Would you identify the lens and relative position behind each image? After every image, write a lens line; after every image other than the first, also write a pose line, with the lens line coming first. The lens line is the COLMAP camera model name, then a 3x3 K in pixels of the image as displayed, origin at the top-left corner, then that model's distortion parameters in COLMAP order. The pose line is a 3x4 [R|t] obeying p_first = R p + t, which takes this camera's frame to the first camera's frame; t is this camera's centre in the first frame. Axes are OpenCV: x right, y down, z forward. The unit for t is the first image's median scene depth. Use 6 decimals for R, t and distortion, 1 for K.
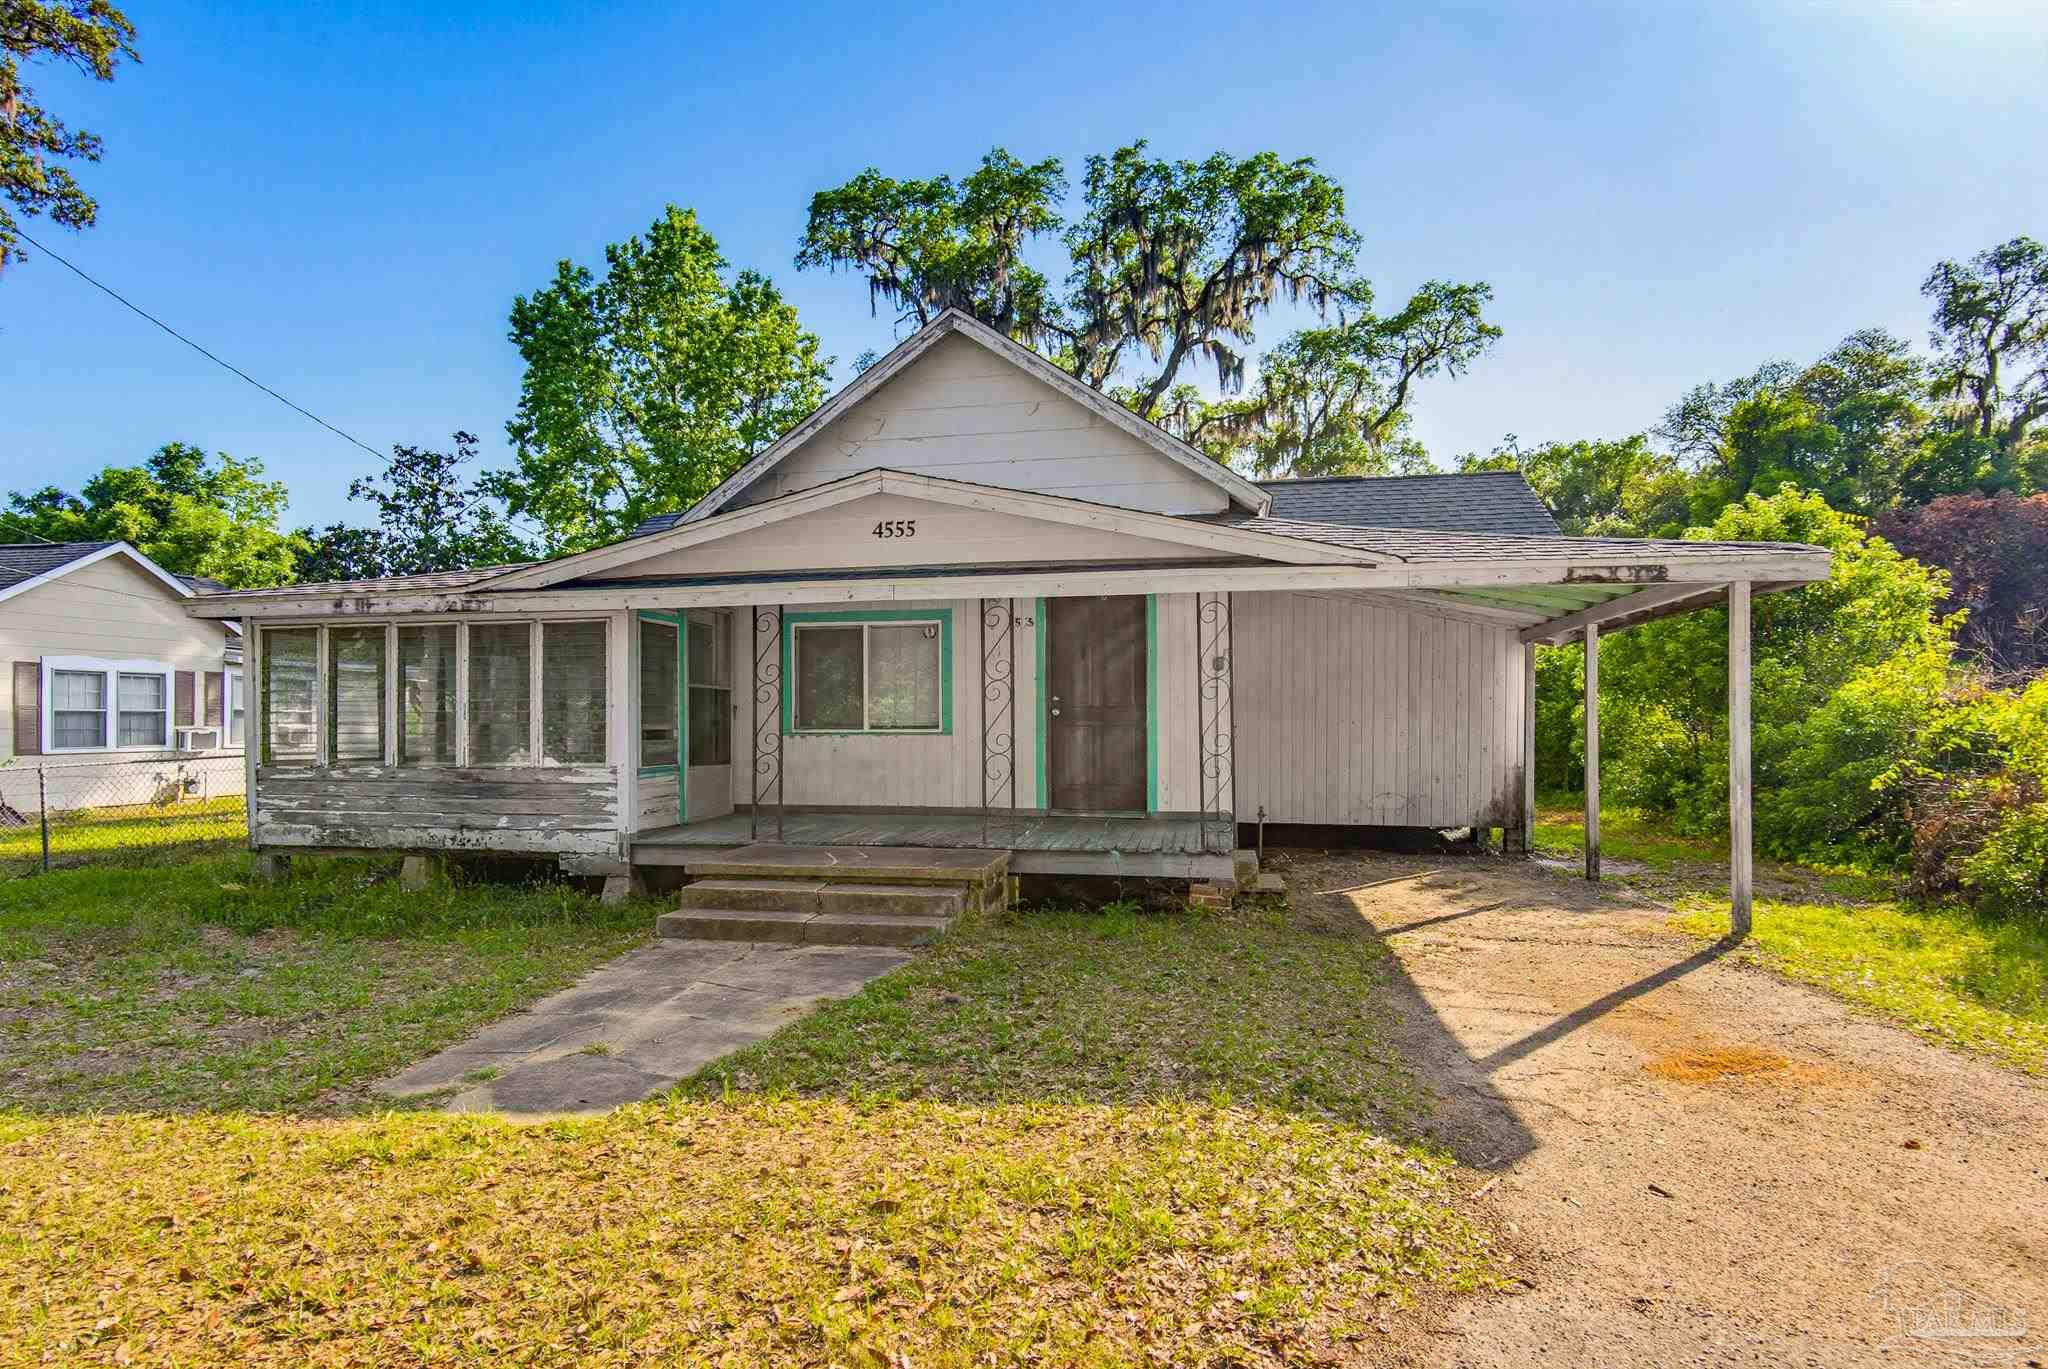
lens RADIAL K [[1037.8, 0, 982.5], [0, 1037.8, 720.6], [0, 0, 1]] dist [0.003775, -0.001367]
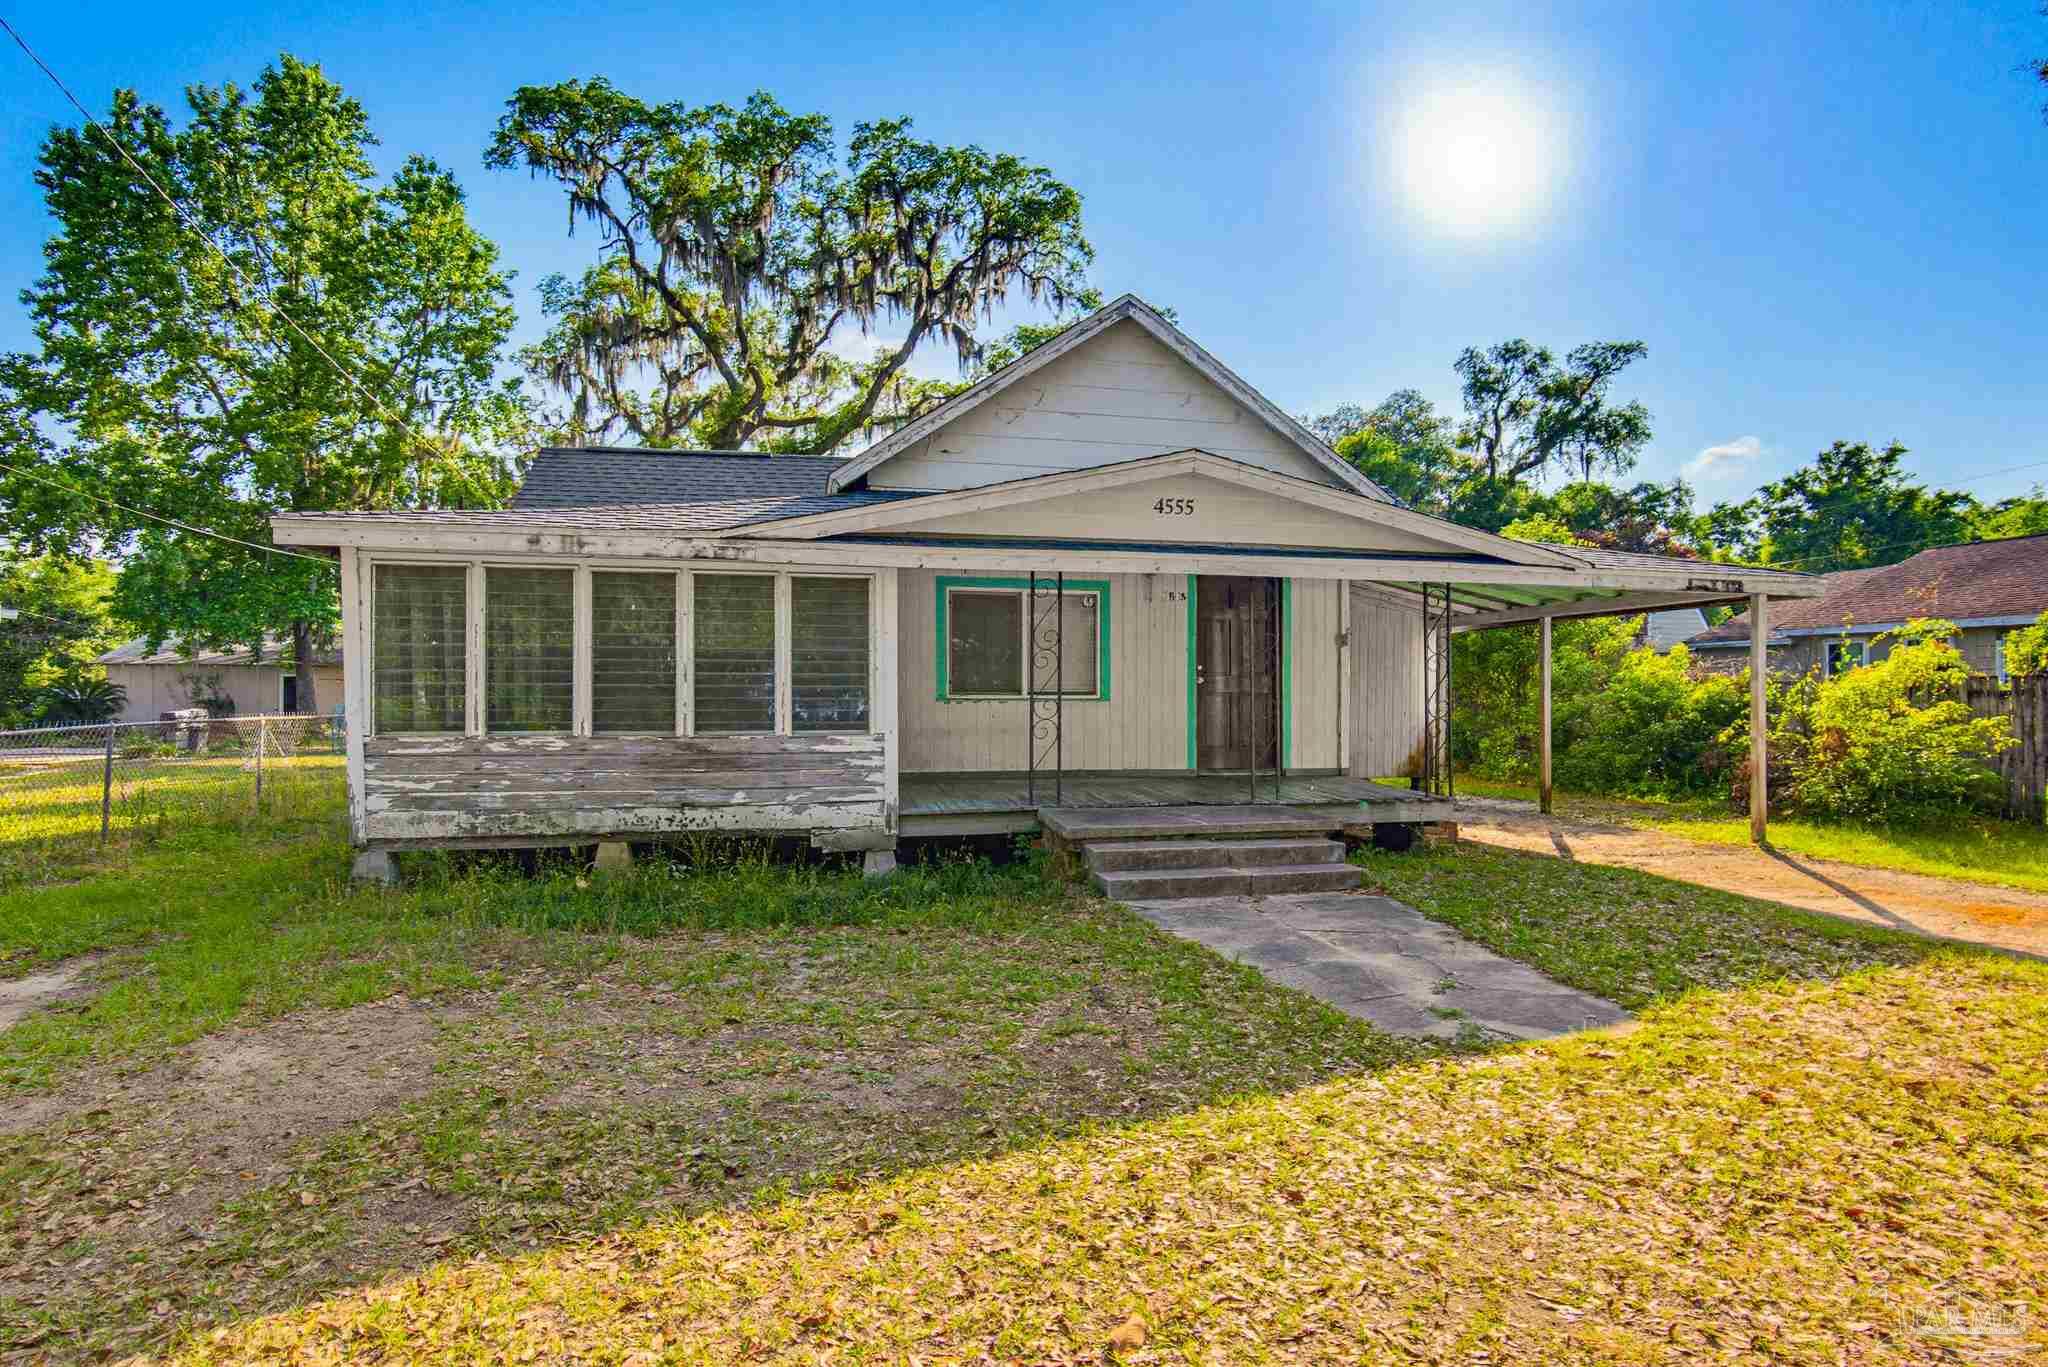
lens RADIAL K [[1037.8, 0, 1018.6], [0, 1037.8, 692.6], [0, 0, 1]] dist [0.003775, -0.001367]
pose [[0.911475, 0.005524, 0.411318, -0.163545], [-0.007278, 0.999970, 0.002698, 0.000921], [-0.411291, -0.005453, 0.911488, 0.024390]]
